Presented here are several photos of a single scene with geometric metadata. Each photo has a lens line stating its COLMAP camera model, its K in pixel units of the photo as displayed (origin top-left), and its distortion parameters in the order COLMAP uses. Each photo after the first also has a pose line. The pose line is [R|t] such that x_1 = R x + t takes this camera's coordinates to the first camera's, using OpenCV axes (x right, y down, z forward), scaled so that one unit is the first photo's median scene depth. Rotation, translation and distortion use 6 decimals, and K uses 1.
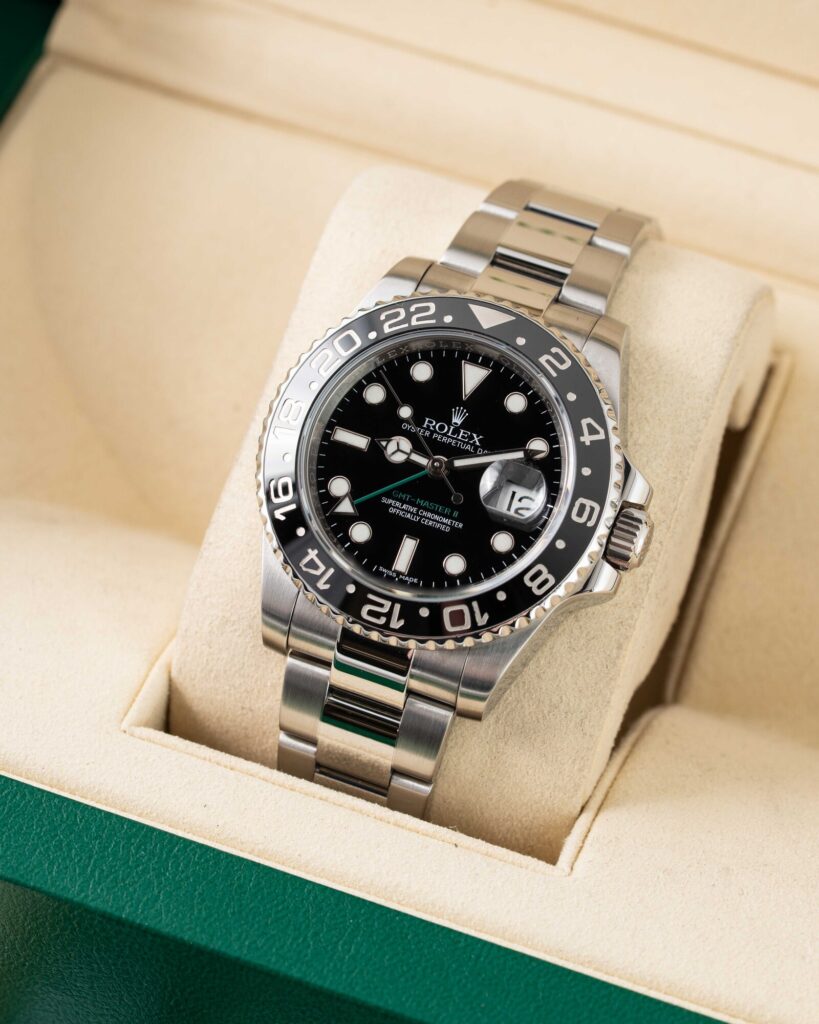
lens RADIAL K [[4815.9, 0, 408.4], [0, 4815.9, 510.2], [0, 0, 1]] dist [-0.169587, 0.000000]
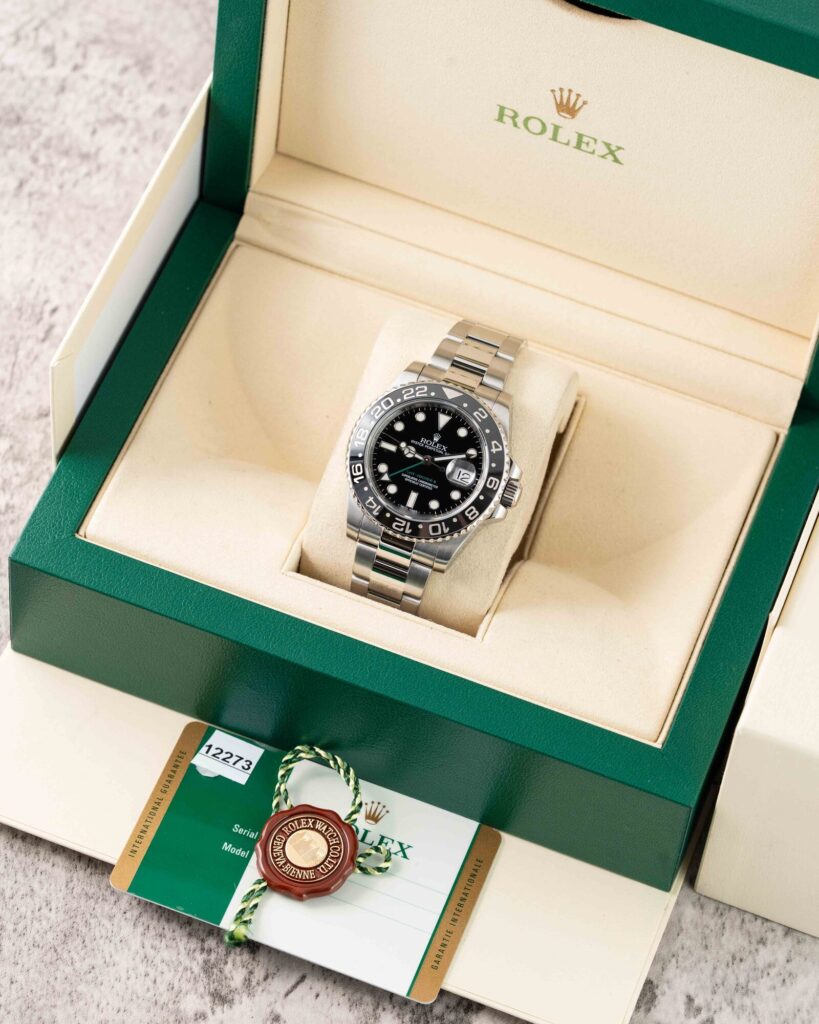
lens RADIAL K [[4815.9, 0, 409.9], [0, 4815.9, 512.5], [0, 0, 1]] dist [-0.169587, 0.000000]
pose [[0.998902, 0.017530, 0.043448, -0.098488], [-0.021190, 0.996133, 0.085269, -0.175137], [-0.041785, -0.086096, 0.995410, -1.229785]]
